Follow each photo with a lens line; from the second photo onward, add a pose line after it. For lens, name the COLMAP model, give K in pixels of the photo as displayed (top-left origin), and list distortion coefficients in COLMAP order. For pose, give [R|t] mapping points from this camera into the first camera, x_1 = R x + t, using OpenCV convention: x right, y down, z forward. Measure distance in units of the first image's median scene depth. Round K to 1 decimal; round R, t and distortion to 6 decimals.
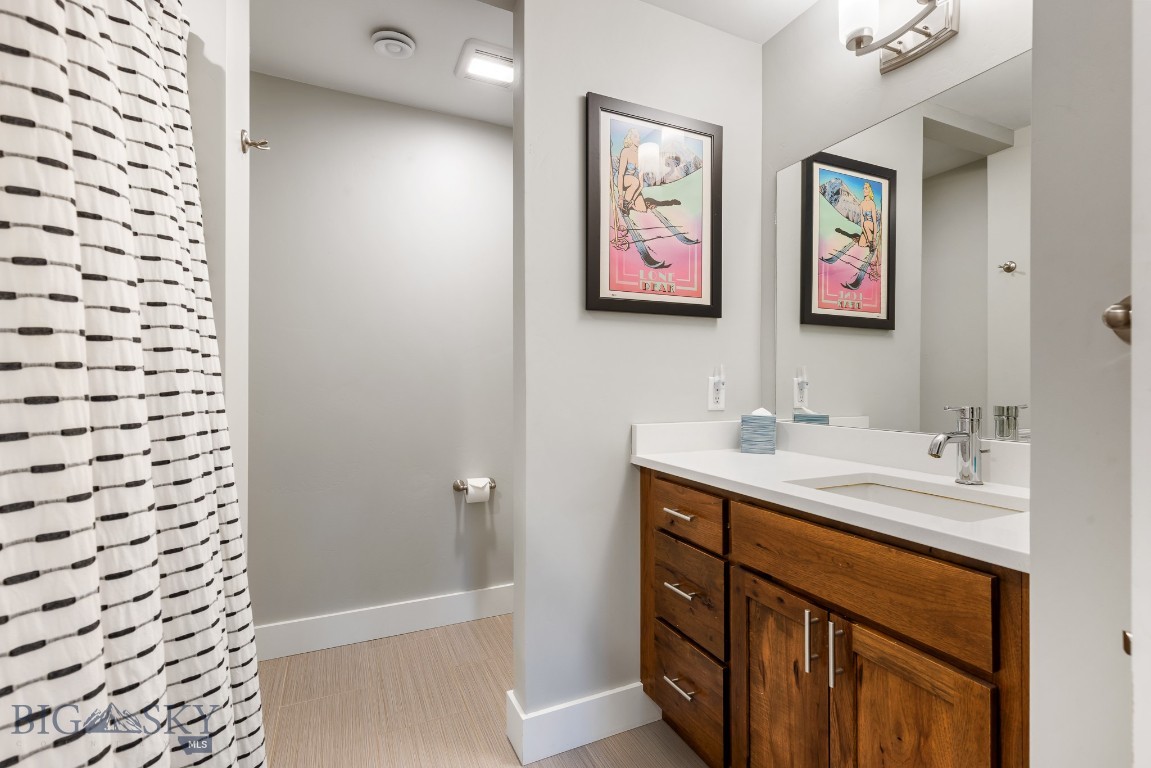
lens RADIAL K [[517.6, 0, 575.5], [0, 517.6, 384.0], [0, 0, 1]] dist [0.000168, -0.000056]
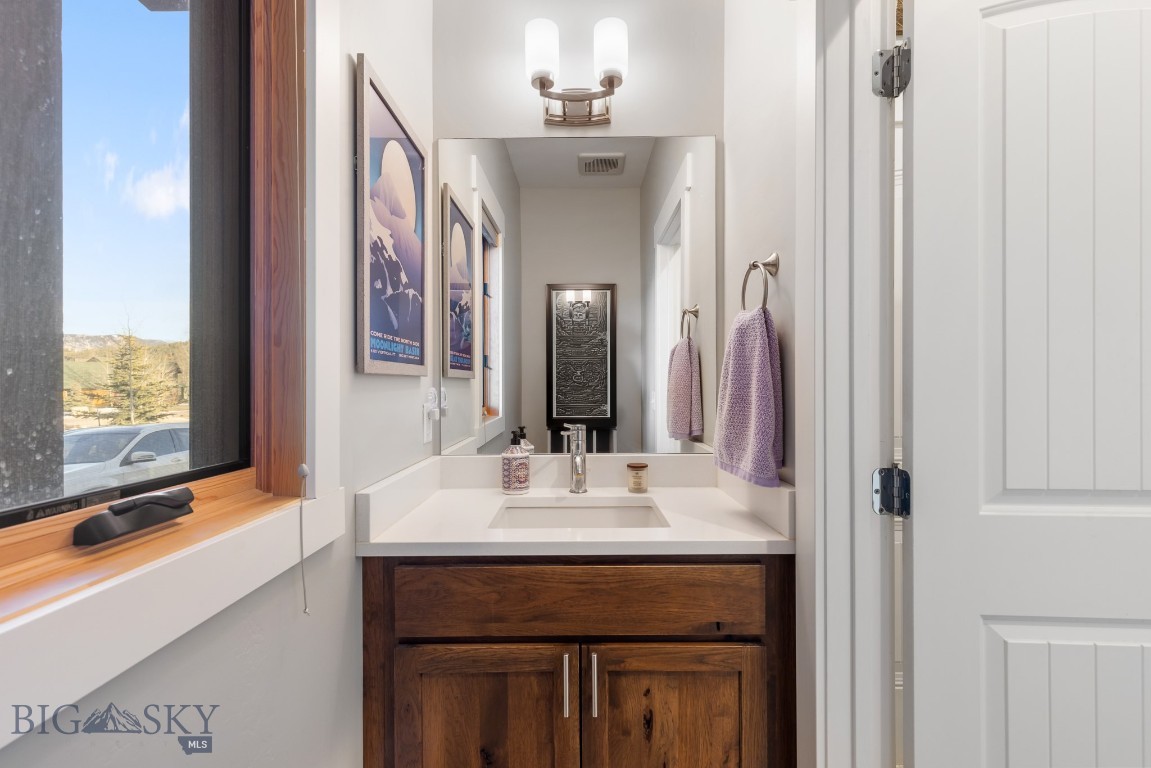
lens RADIAL K [[517.6, 0, 575.5], [0, 517.6, 384.0], [0, 0, 1]] dist [0.000168, -0.000056]
pose [[0.423924, -0.000756, 0.905697, -0.376884], [0.005636, 0.999982, -0.001804, -0.057789], [-0.905680, 0.005869, 0.423921, 0.520795]]
